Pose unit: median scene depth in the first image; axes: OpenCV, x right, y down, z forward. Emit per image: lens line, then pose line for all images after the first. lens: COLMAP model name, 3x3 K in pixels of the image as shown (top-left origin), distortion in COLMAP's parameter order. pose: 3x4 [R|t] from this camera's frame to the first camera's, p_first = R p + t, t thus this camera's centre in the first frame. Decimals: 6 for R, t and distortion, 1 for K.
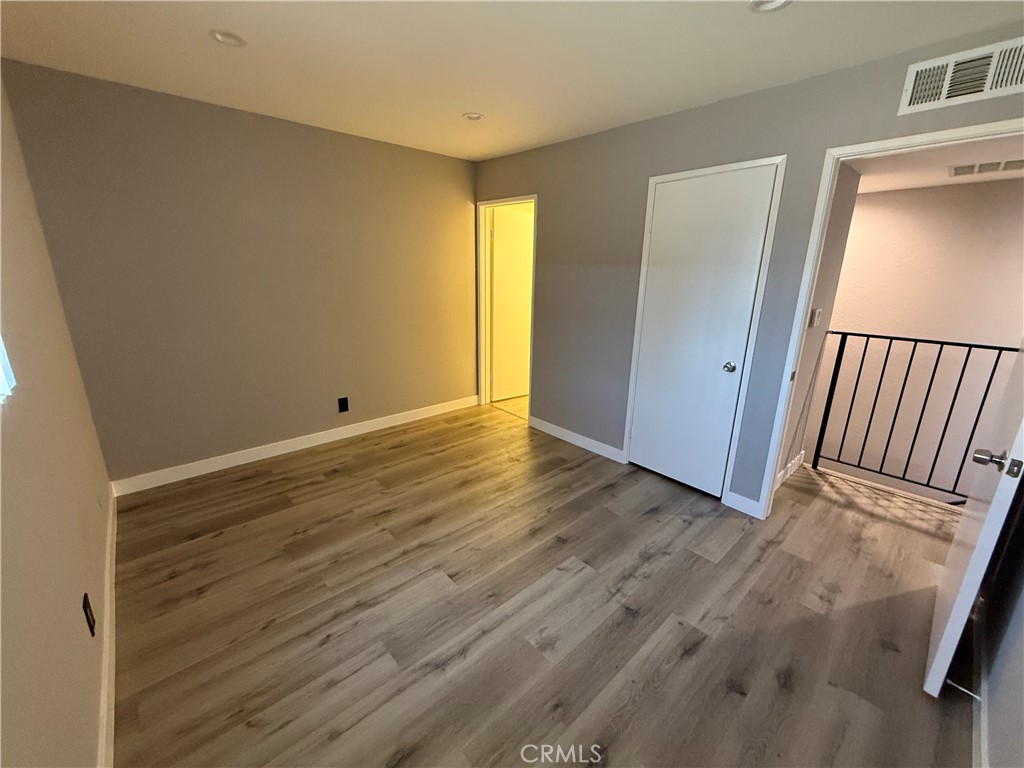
lens RADIAL K [[409.8, 0, 509.1], [0, 409.8, 383.8], [0, 0, 1]] dist [-0.001321, -0.000166]
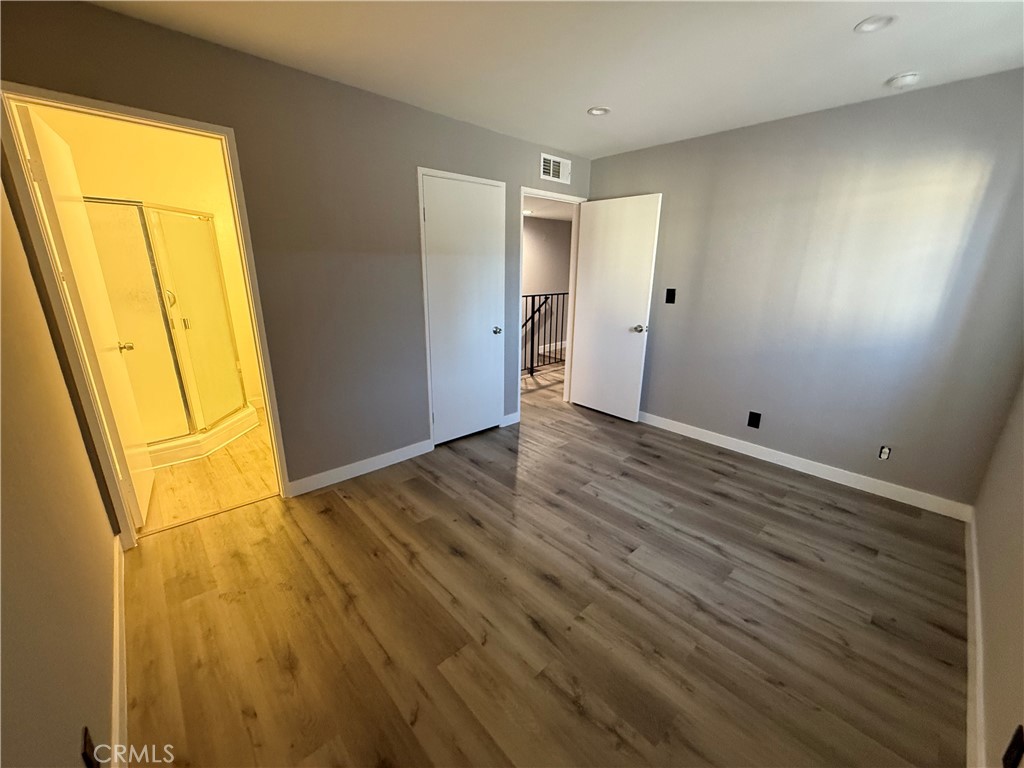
lens RADIAL K [[409.8, 0, 511.7], [0, 409.8, 382.3], [0, 0, 1]] dist [-0.001321, -0.000166]
pose [[-0.015961, -0.292285, 0.956198, -0.956192], [0.254851, 0.923545, 0.286557, -0.299848], [-0.966849, 0.248262, 0.059748, 1.044578]]
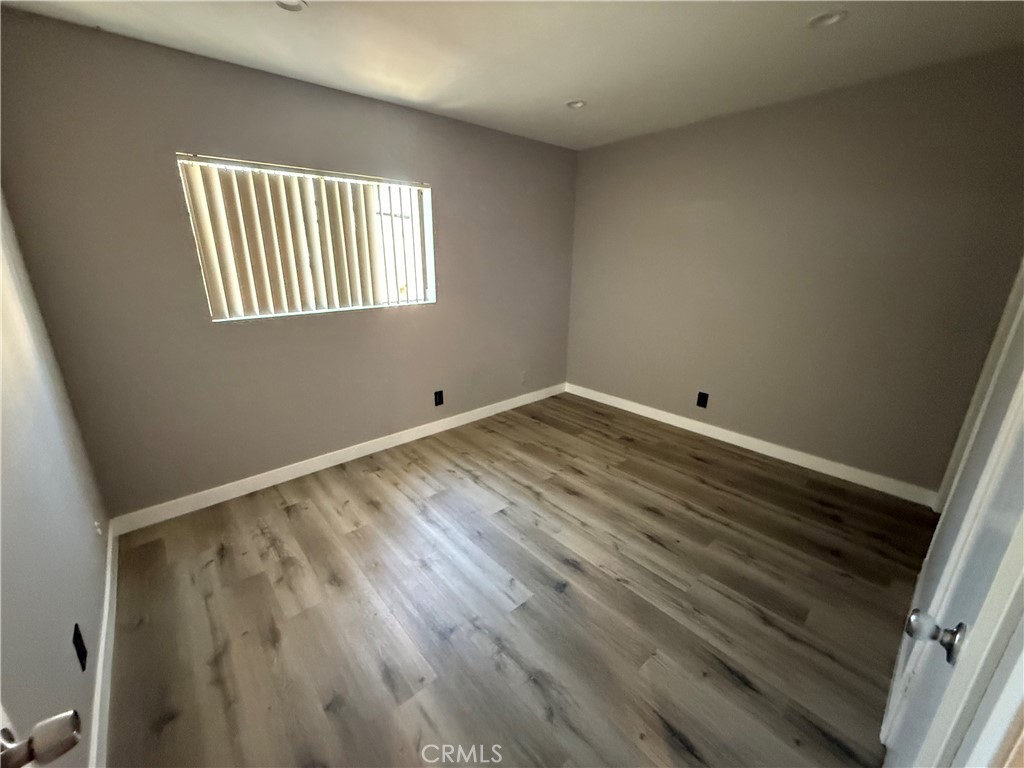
lens RADIAL K [[409.8, 0, 506.8], [0, 409.8, 383.2], [0, 0, 1]] dist [-0.001321, -0.000166]
pose [[-0.020333, 0.284310, -0.958517, 0.852321], [-0.271497, 0.921119, 0.278977, -0.210214], [0.962224, 0.265907, 0.058460, 0.777448]]
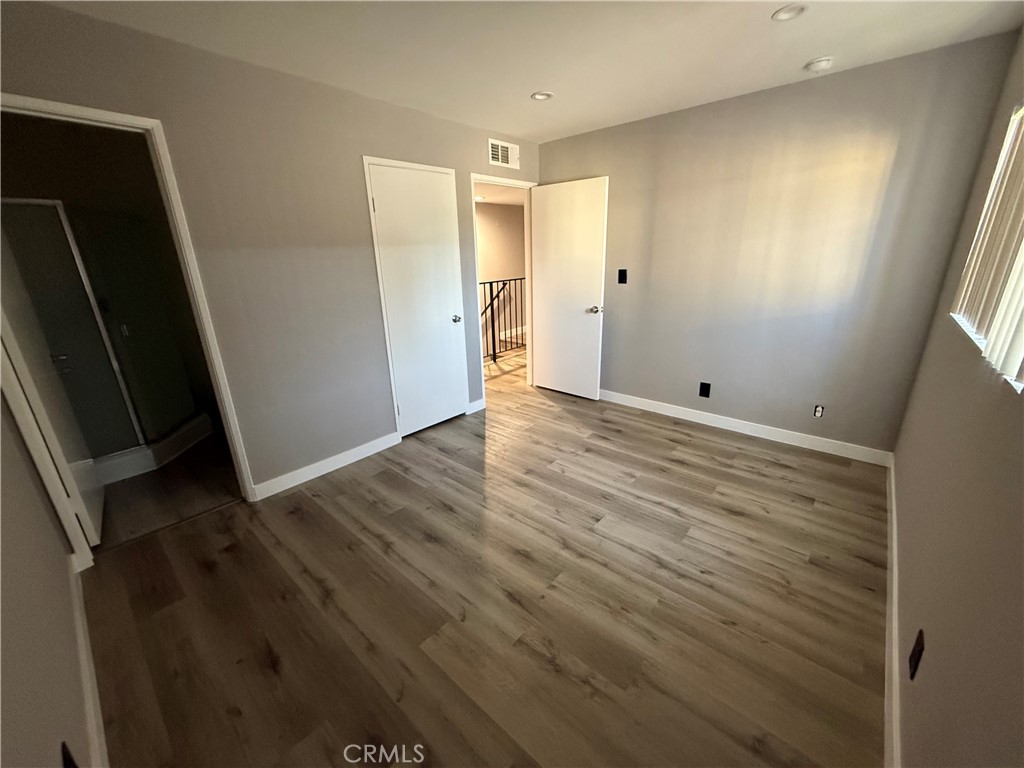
lens RADIAL K [[409.8, 0, 511.7], [0, 409.8, 382.2], [0, 0, 1]] dist [-0.001321, -0.000166]
pose [[-0.115925, -0.318353, 0.940857, -0.982125], [0.289415, 0.895314, 0.338603, -0.302522], [-0.950158, 0.311551, -0.011653, 1.035861]]
